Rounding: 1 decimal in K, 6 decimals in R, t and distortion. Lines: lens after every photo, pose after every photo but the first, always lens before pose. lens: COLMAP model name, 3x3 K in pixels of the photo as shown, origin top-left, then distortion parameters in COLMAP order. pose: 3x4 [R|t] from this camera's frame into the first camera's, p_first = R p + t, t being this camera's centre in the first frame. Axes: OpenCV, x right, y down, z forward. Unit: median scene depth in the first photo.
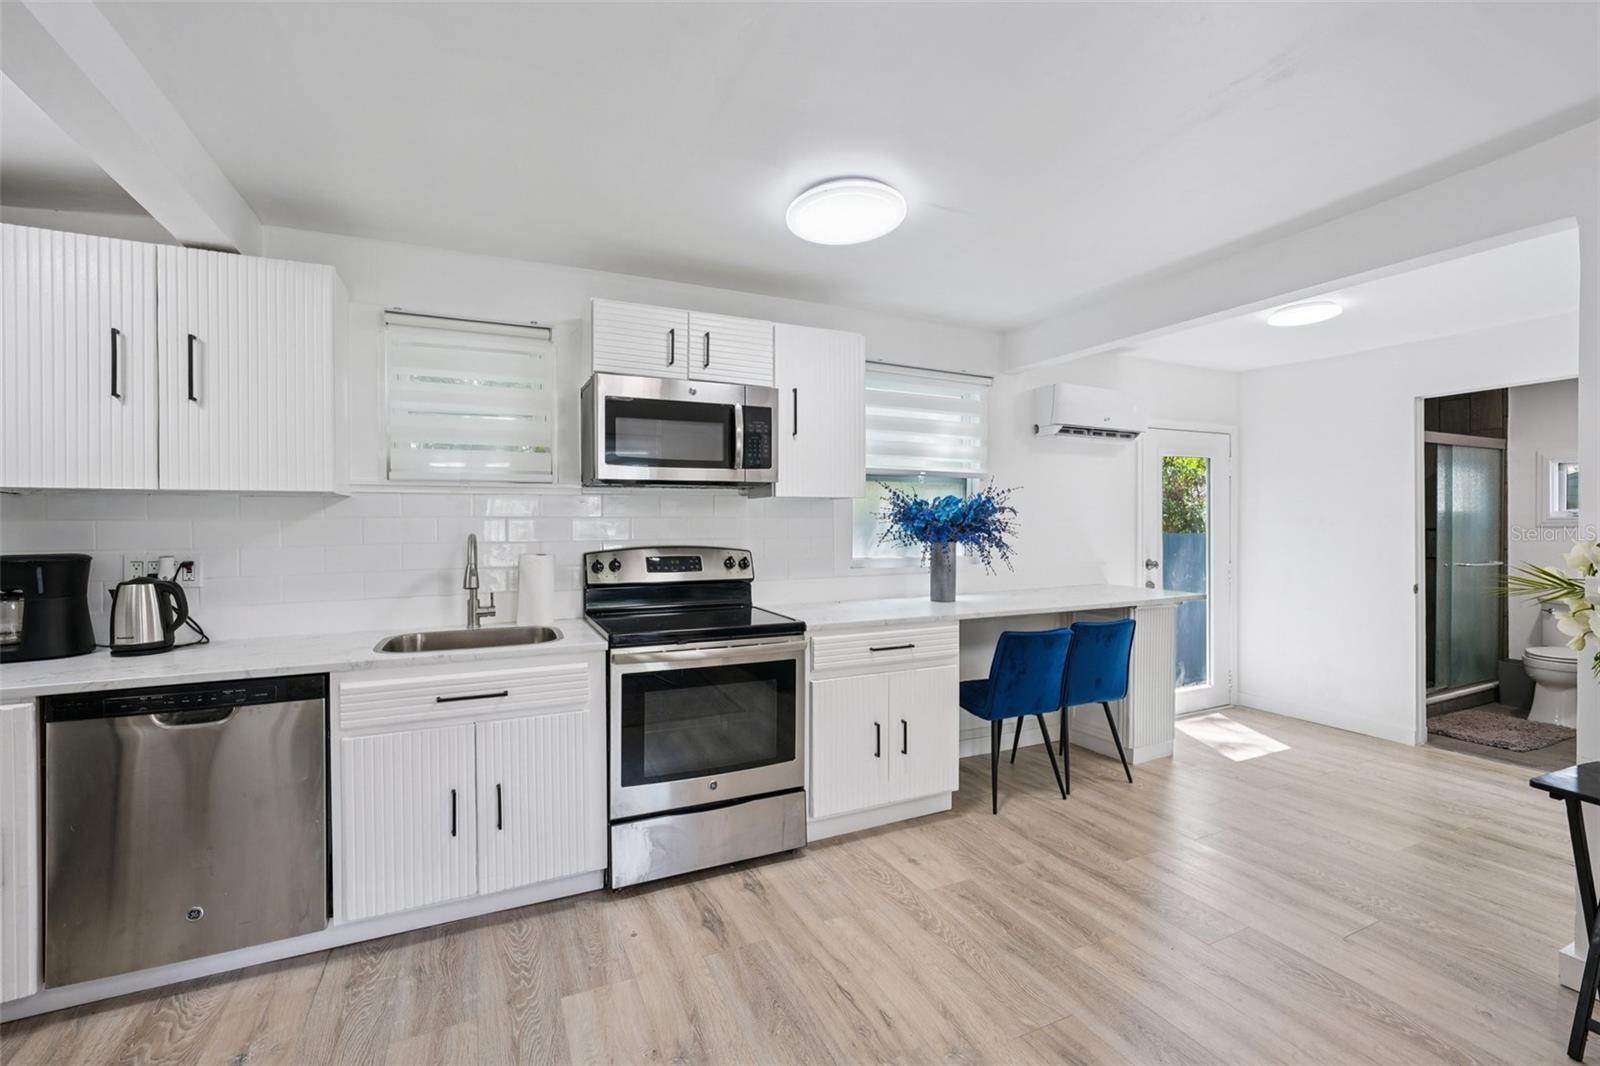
lens RADIAL K [[682.7, 0, 798.3], [0, 682.7, 528.6], [0, 0, 1]] dist [-0.002562, 0.003967]
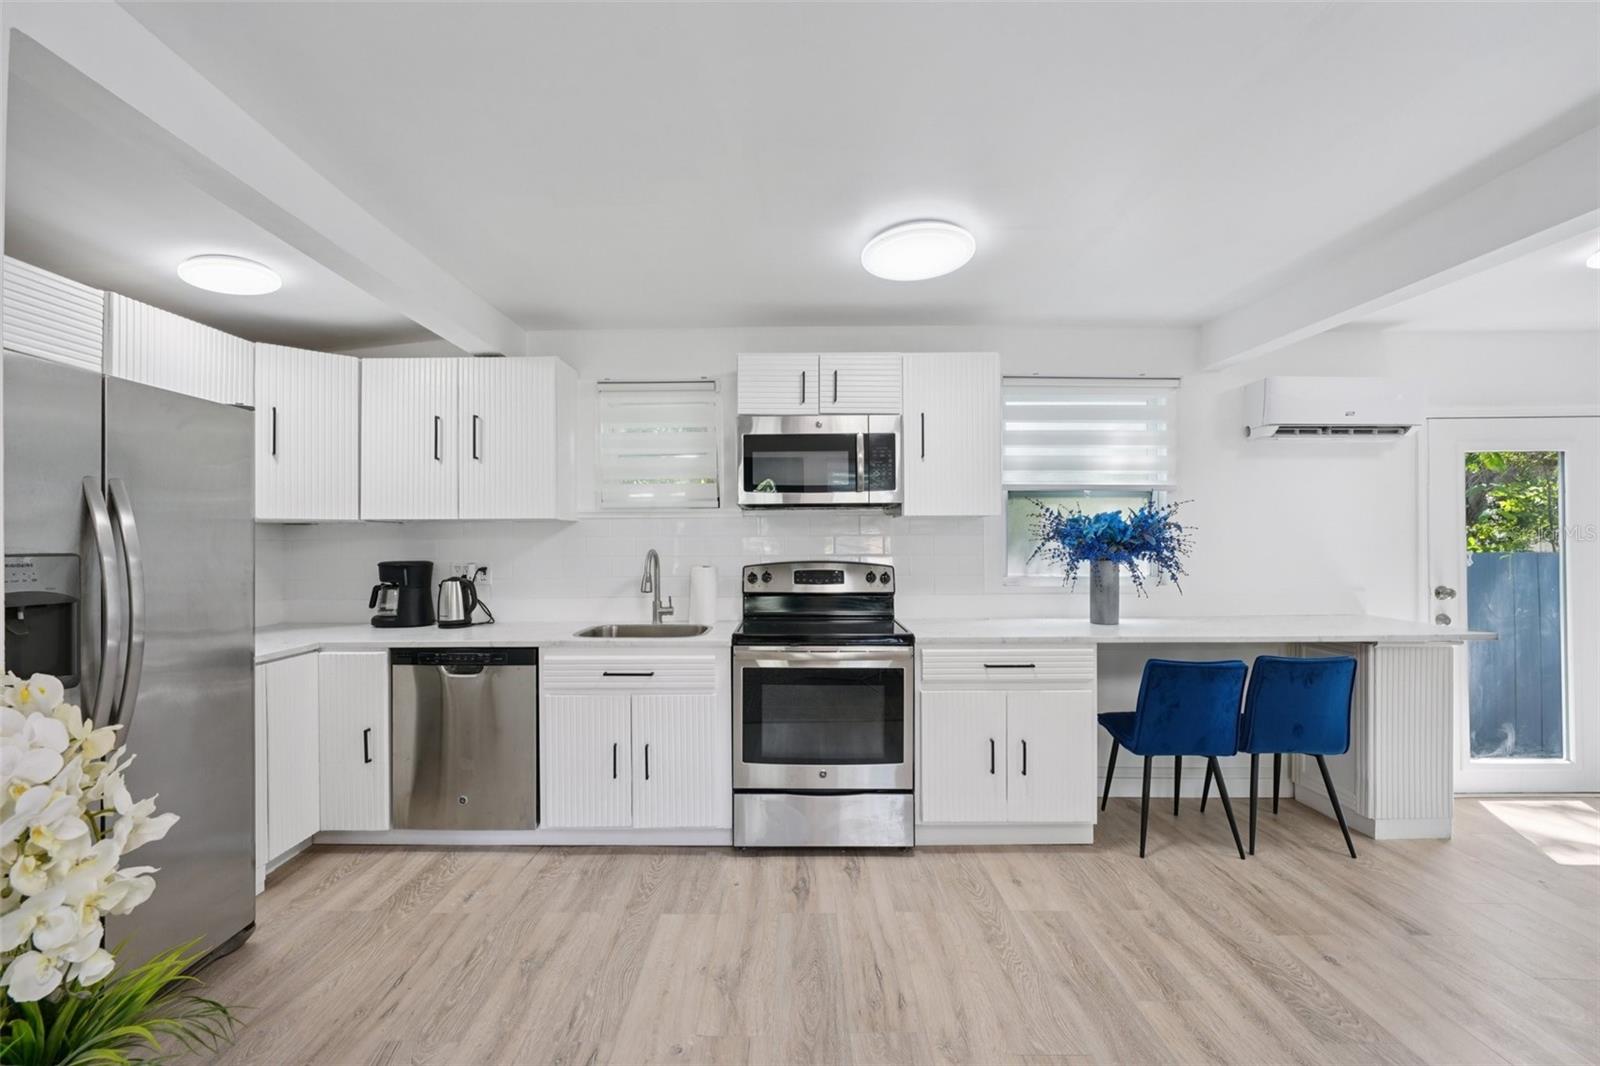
lens RADIAL K [[677.1, 0, 794.5], [0, 677.1, 537.7], [0, 0, 1]] dist [-0.000552, 0.004721]
pose [[0.904587, -0.001877, -0.426284, 0.280784], [-0.002343, 0.999953, -0.009376, -0.002560], [0.426282, 0.009480, 0.904541, -0.030394]]
